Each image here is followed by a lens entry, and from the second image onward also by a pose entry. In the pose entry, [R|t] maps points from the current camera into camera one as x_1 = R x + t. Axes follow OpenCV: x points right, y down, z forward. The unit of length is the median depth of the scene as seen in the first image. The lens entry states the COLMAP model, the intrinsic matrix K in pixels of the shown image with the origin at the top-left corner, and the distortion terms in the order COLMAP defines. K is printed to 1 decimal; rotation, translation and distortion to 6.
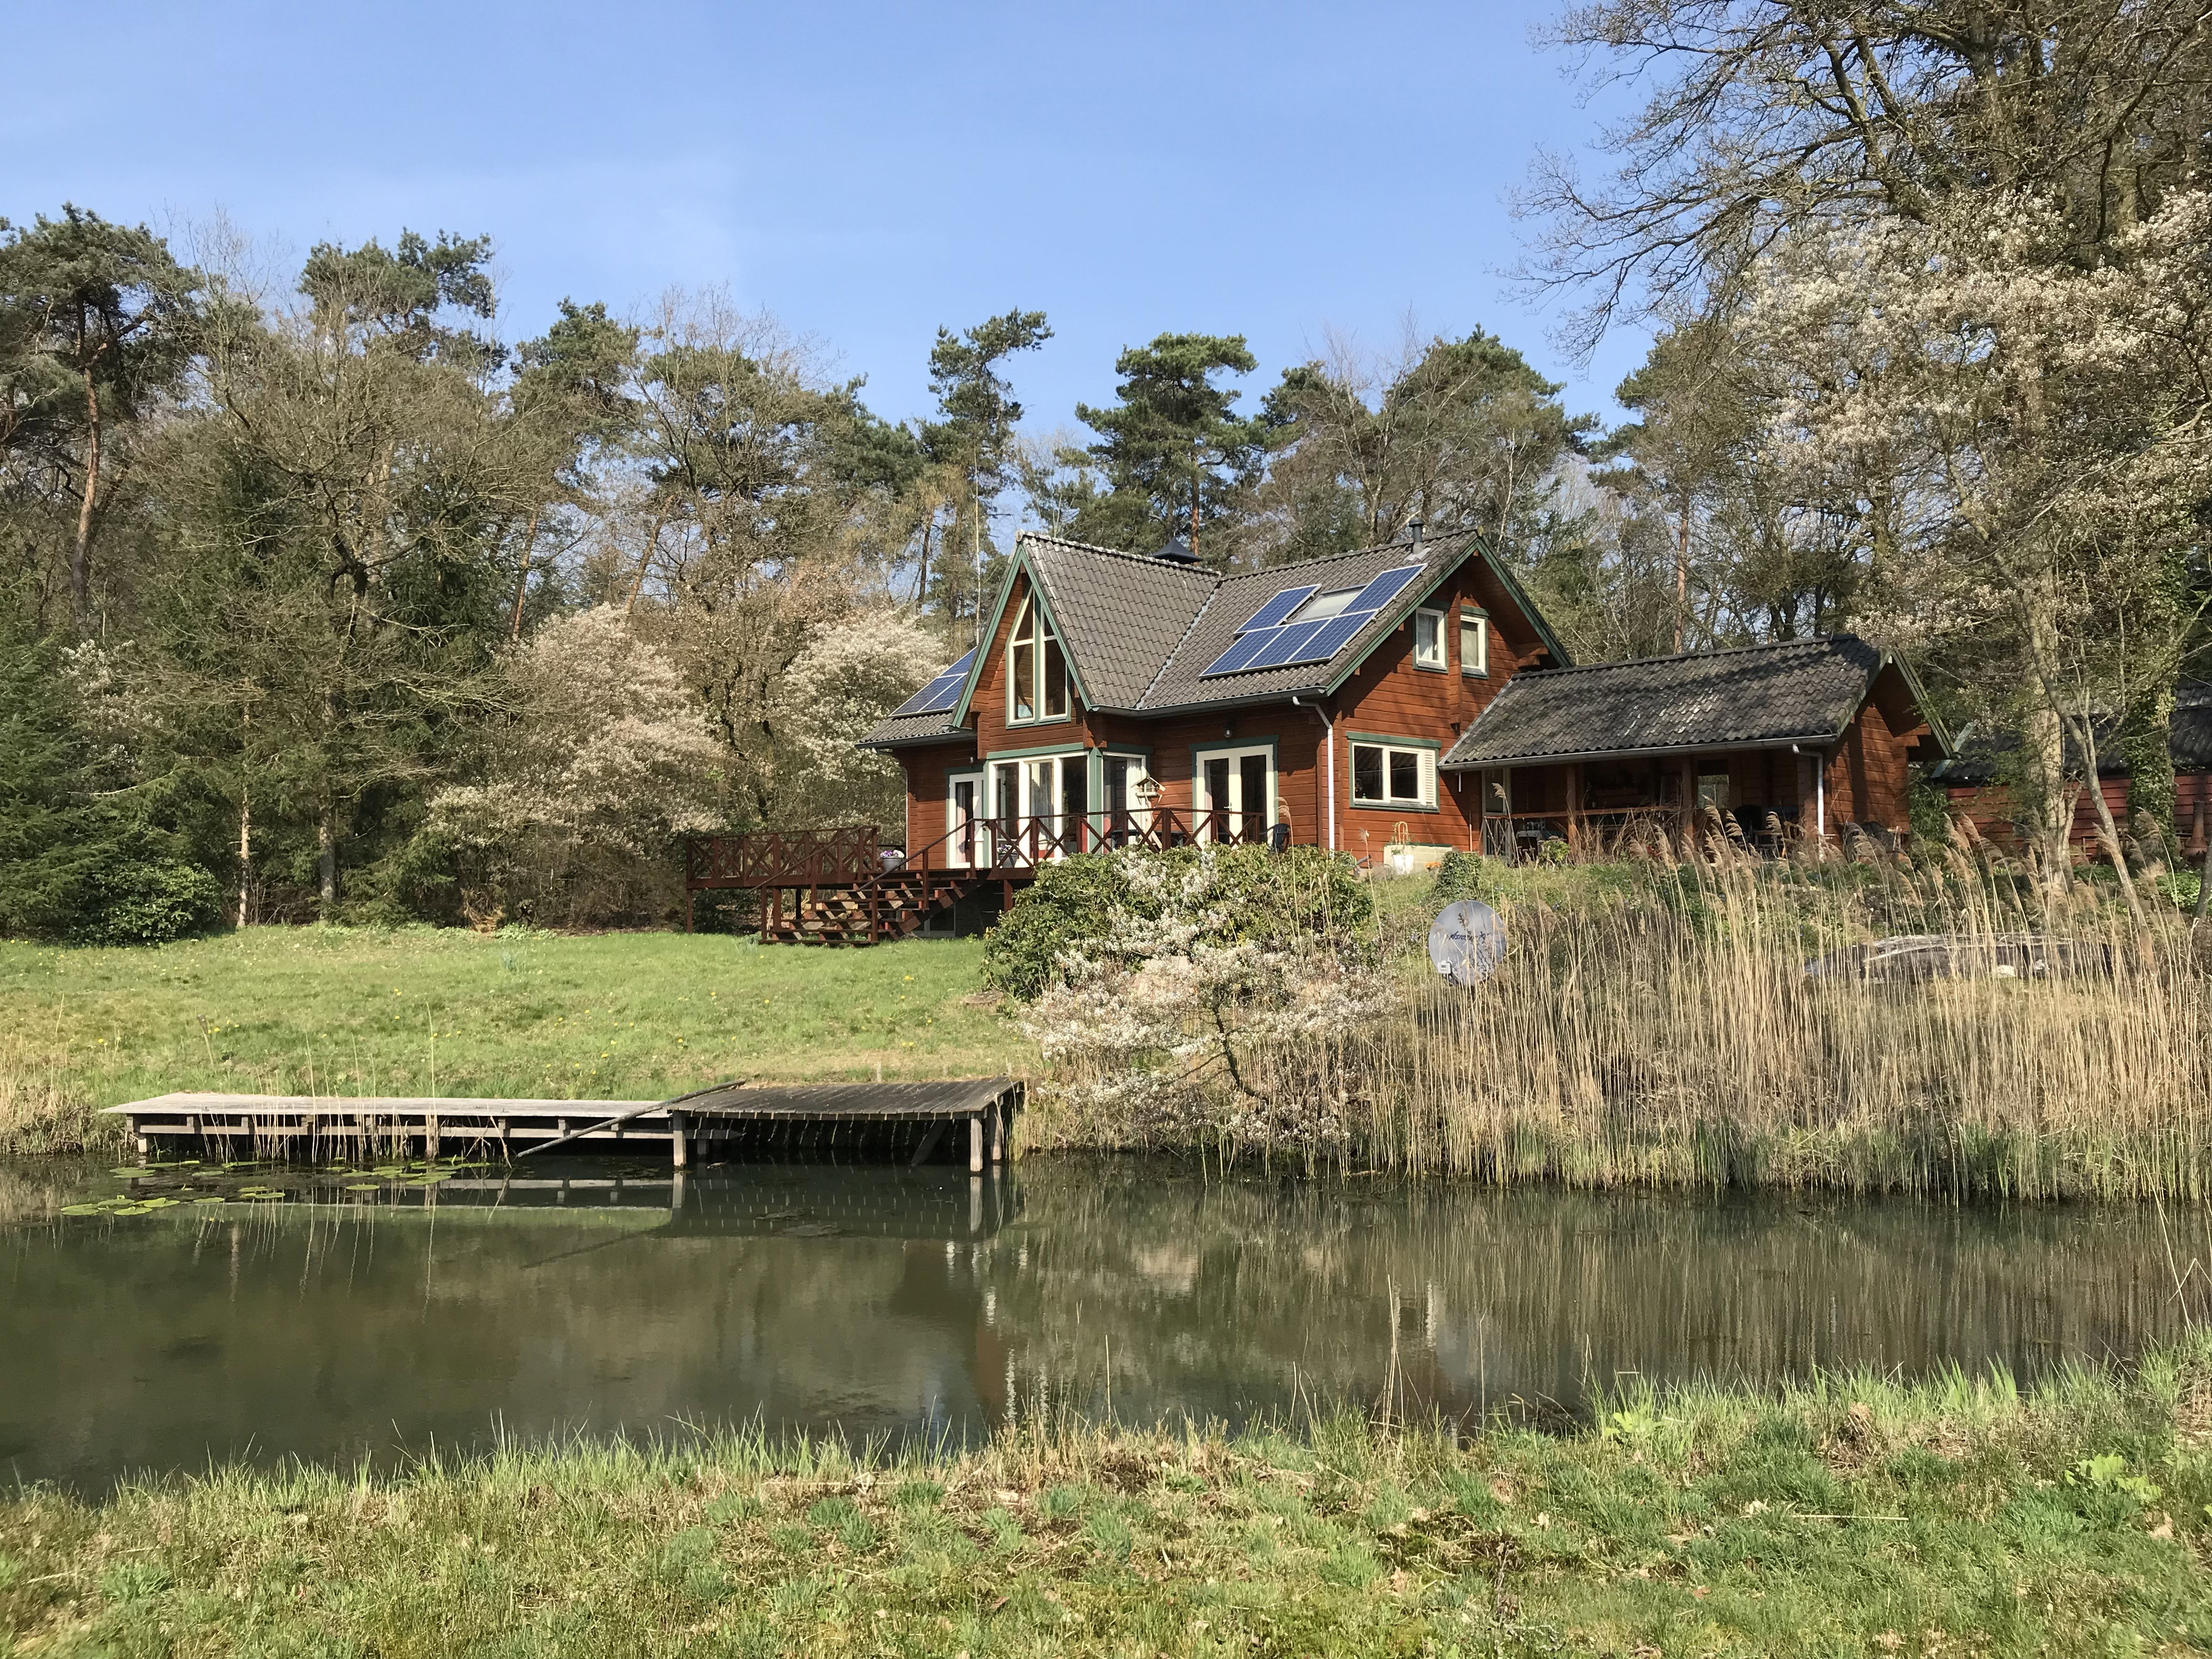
lens RADIAL K [[1823.6, 0, 1105.0], [0, 1823.6, 825.8], [0, 0, 1]] dist [0.014477, 0.001450]
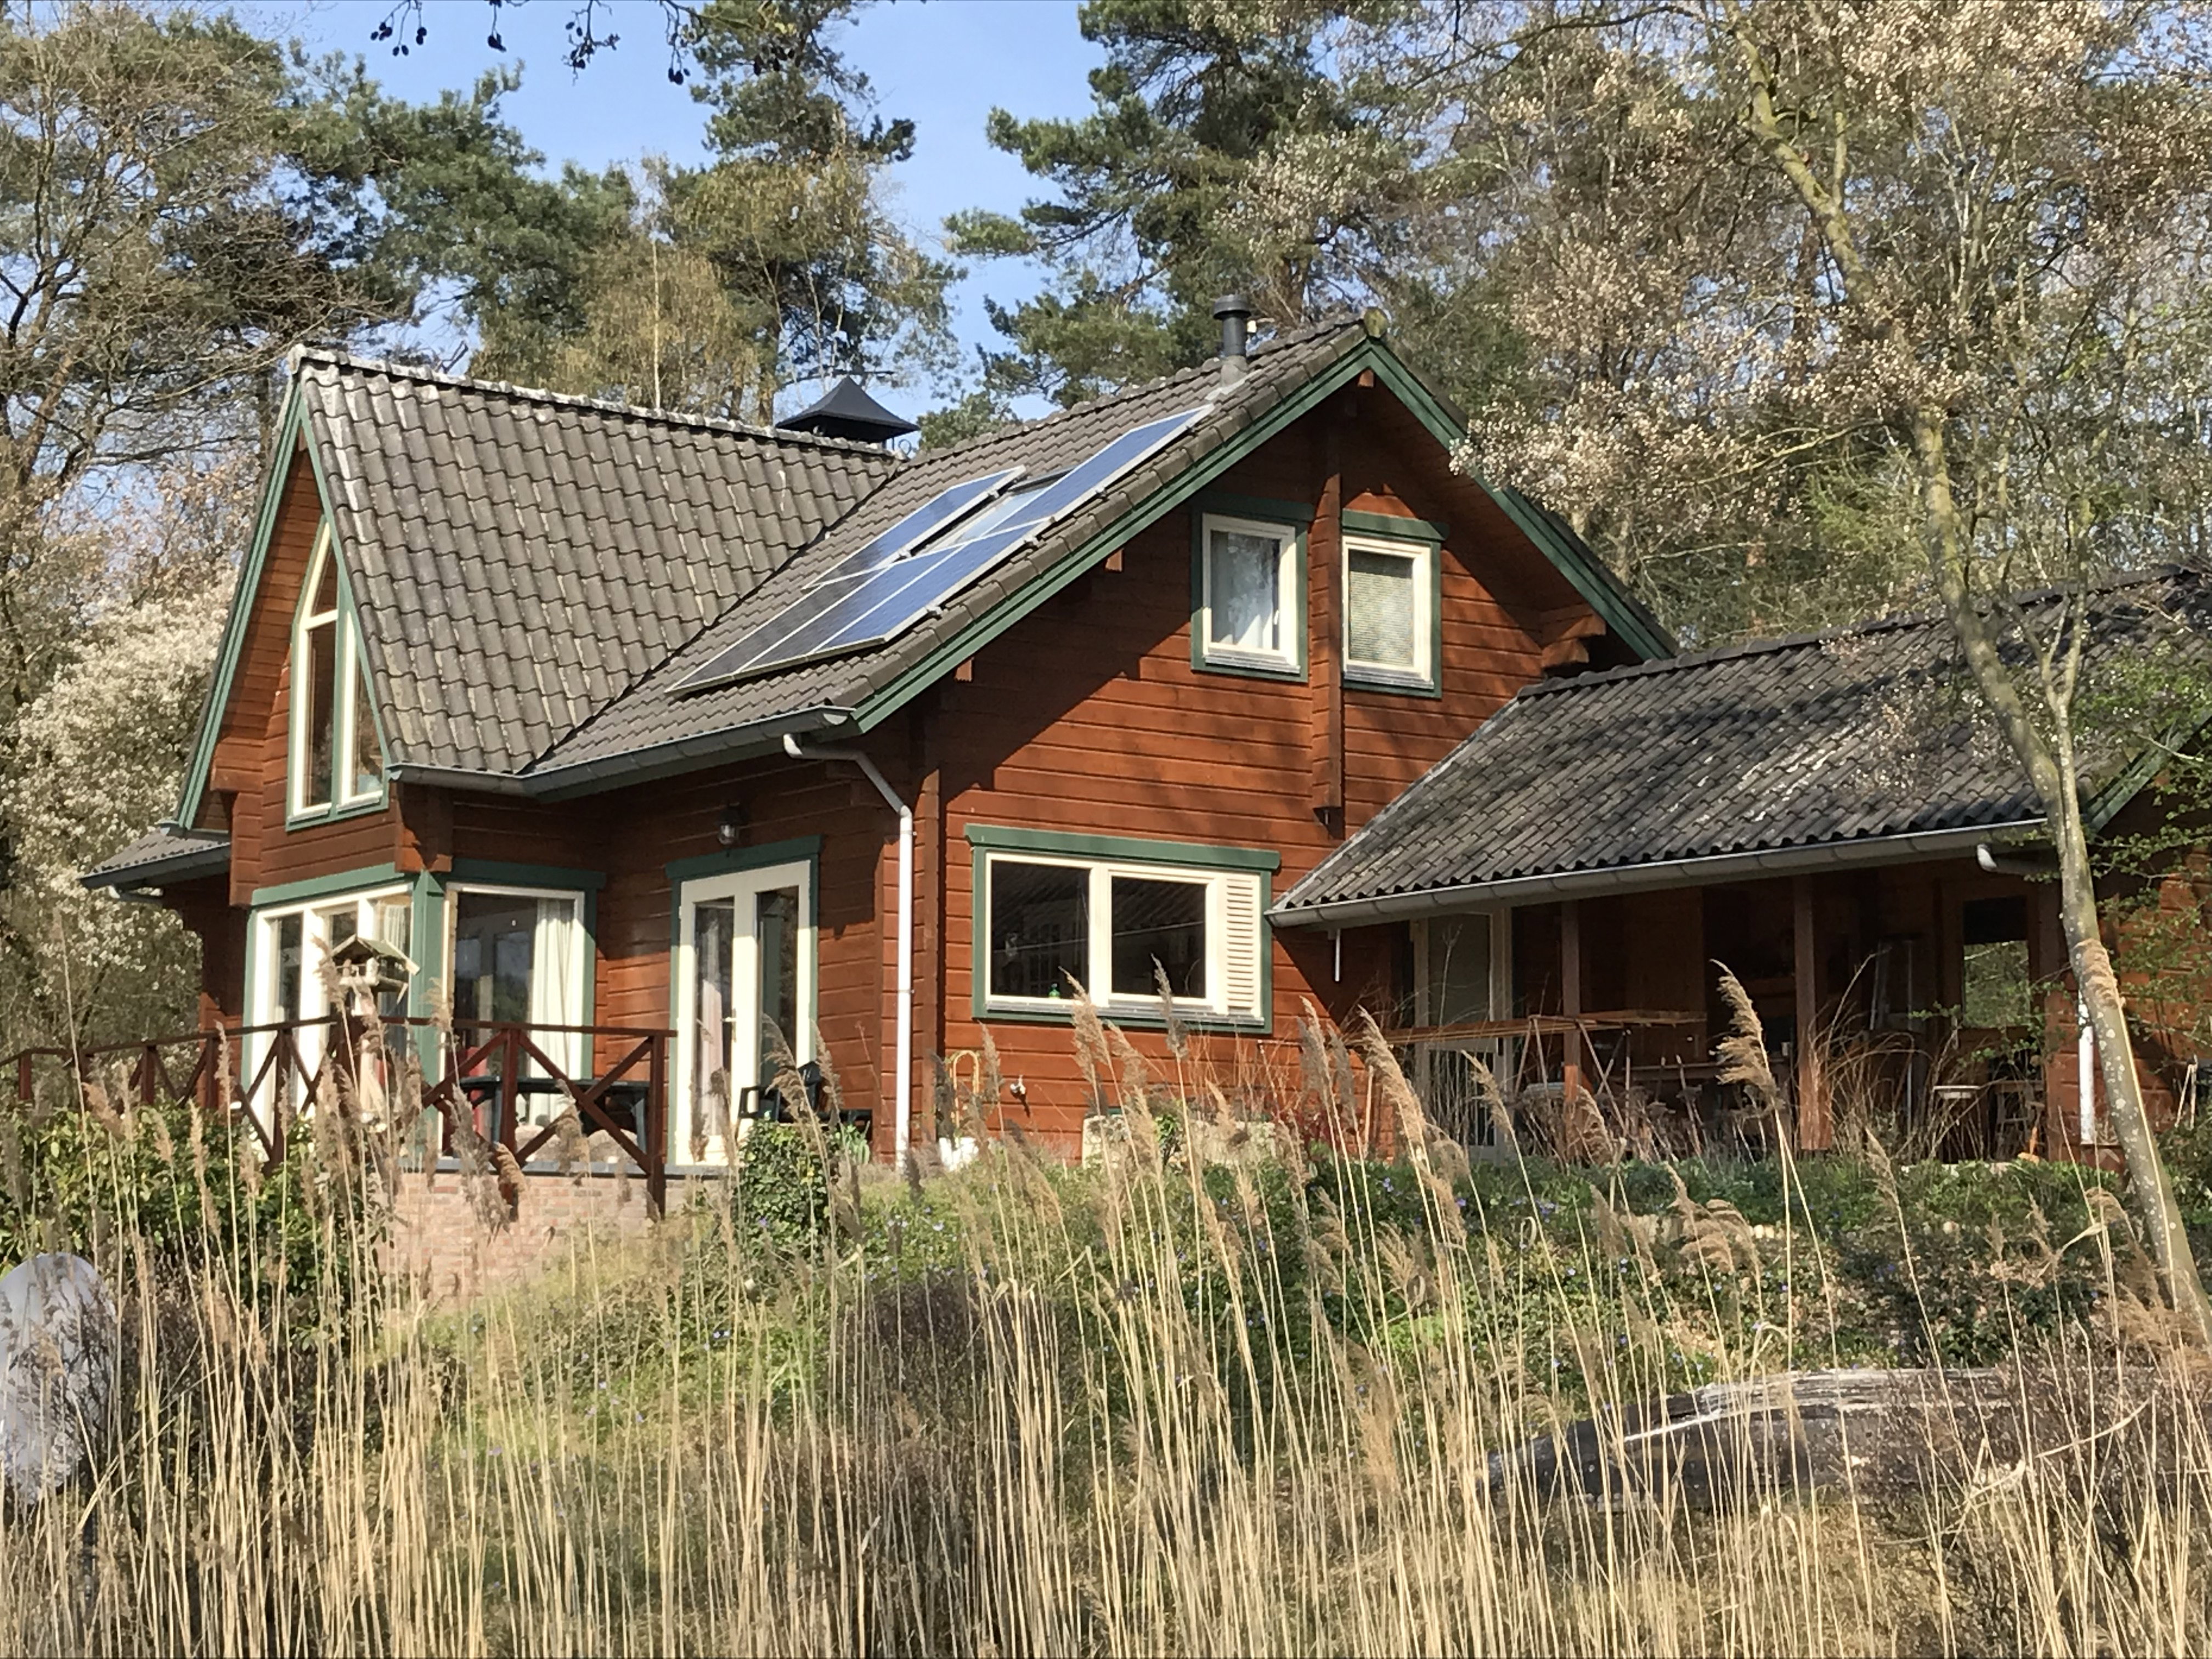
lens RADIAL K [[3968.1, 0, 1106.1], [0, 3968.1, 833.2], [0, 0, 1]] dist [-0.082291, 0.000000]
pose [[0.990829, -0.006066, -0.134987, 0.258251], [-0.002793, 0.997859, -0.065348, 0.005607], [0.135094, 0.065126, 0.988690, 0.144387]]
